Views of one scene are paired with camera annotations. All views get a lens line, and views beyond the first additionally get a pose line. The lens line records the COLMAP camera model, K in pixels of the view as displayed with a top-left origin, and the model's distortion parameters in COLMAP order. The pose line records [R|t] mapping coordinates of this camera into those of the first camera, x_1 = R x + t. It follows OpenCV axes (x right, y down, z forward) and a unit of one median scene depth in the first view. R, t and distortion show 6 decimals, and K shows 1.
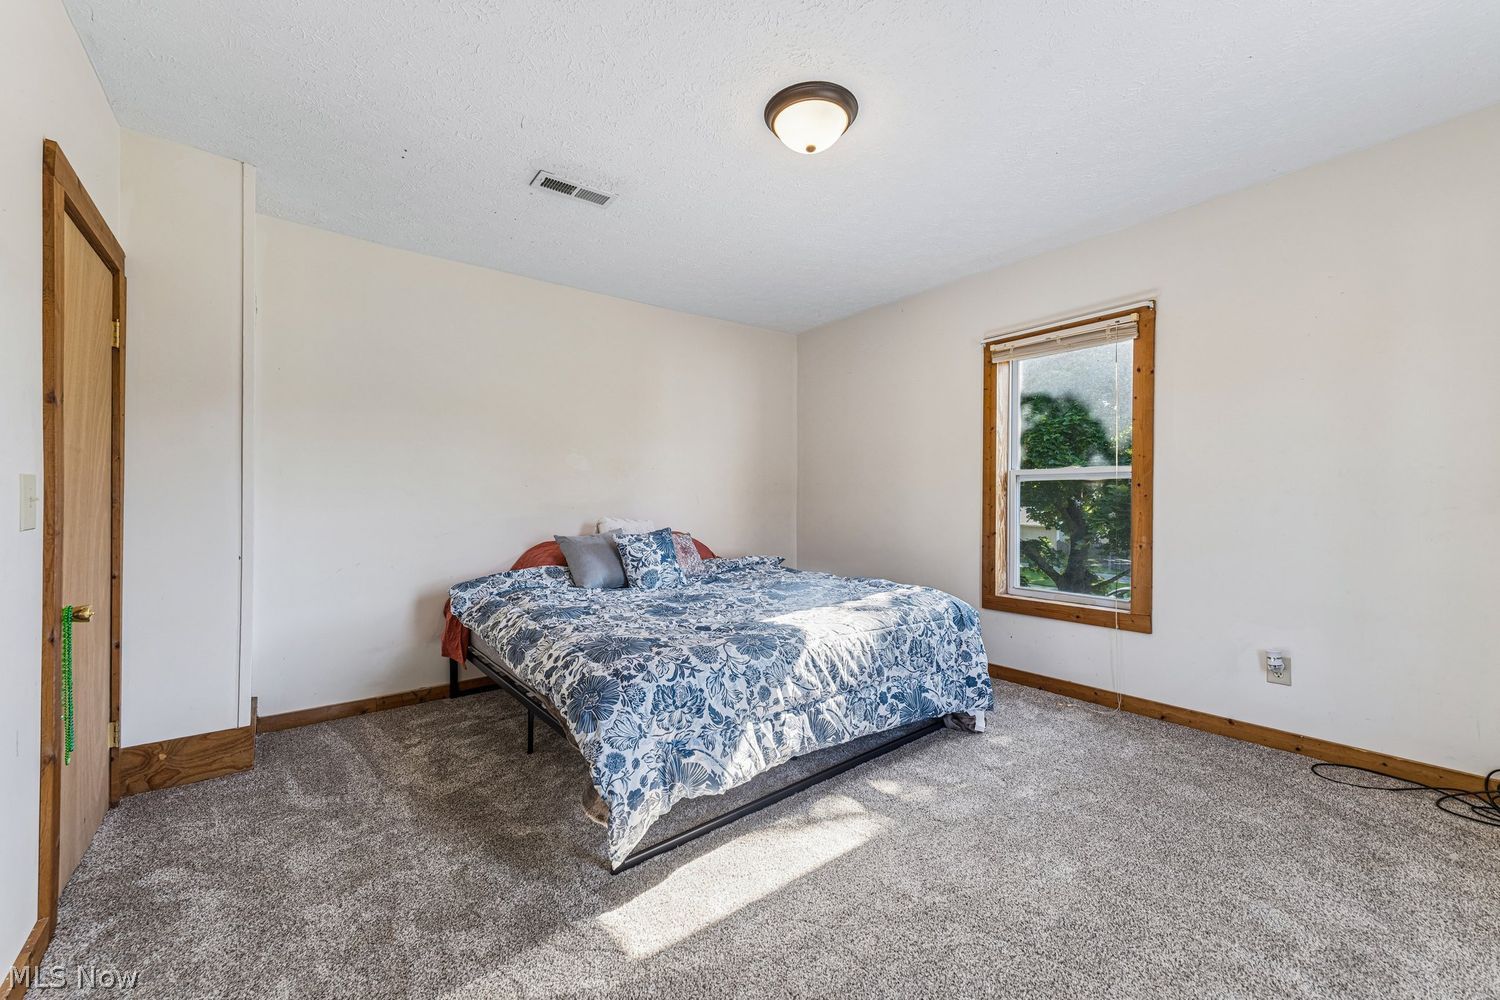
lens RADIAL K [[602.1, 0, 745.1], [0, 602.1, 509.1], [0, 0, 1]] dist [0.007293, 0.000045]
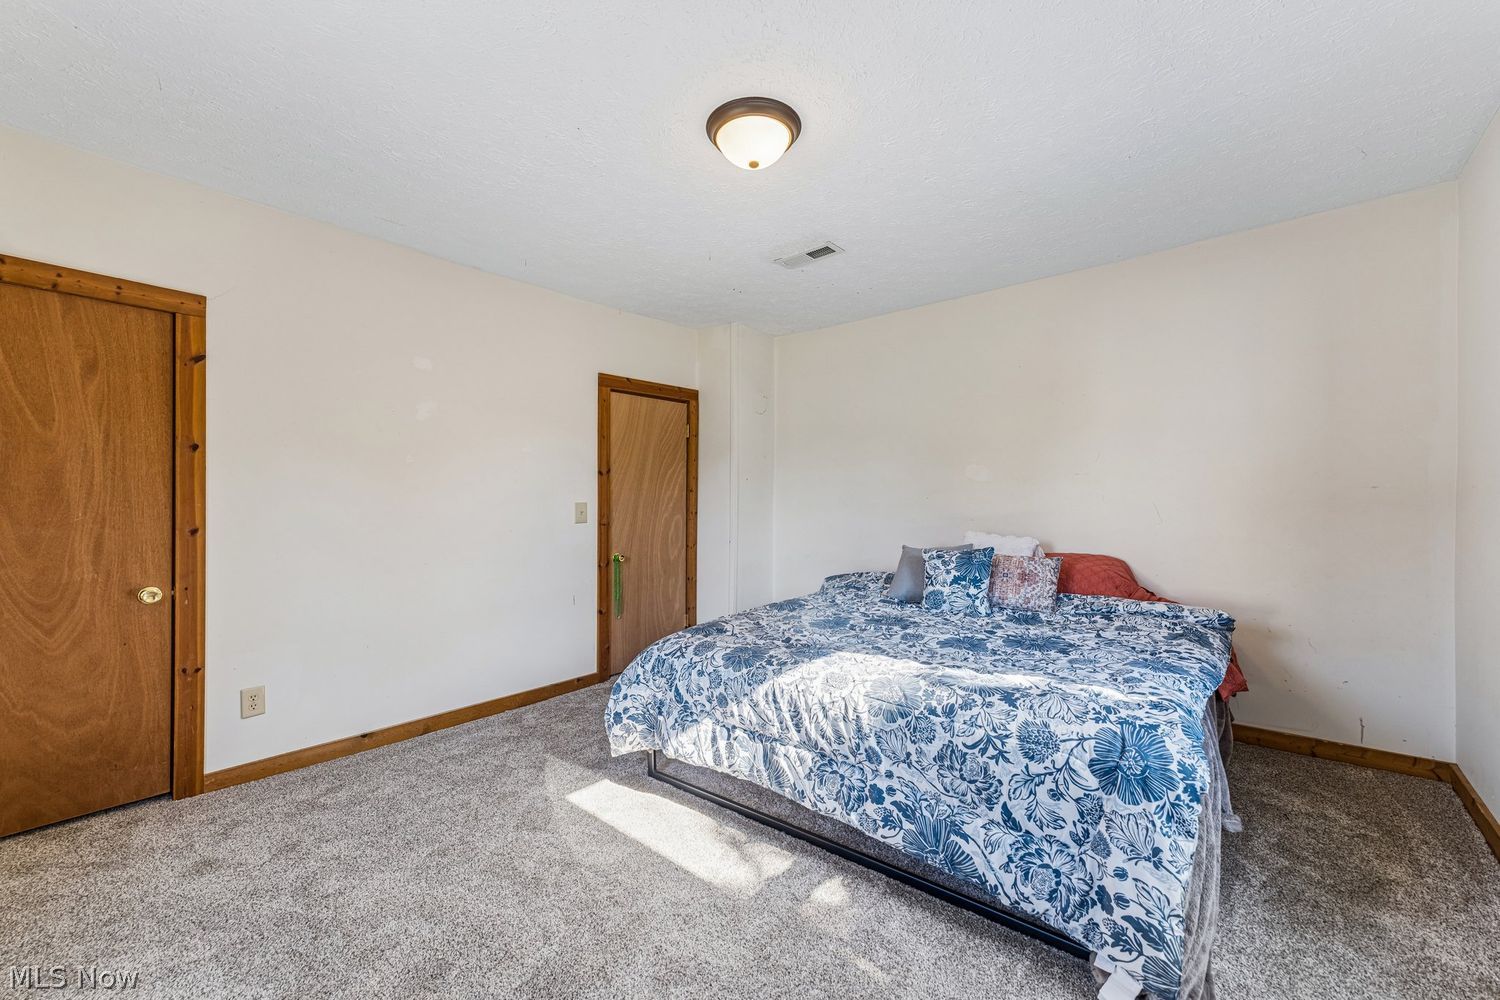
lens RADIAL K [[602.1, 0, 745.1], [0, 602.1, 509.1], [0, 0, 1]] dist [0.007293, 0.000045]
pose [[0.182642, 0.015476, -0.983058, 0.988421], [-0.010159, 0.999852, 0.013853, -0.047833], [0.983127, 0.007456, 0.182772, 0.757265]]
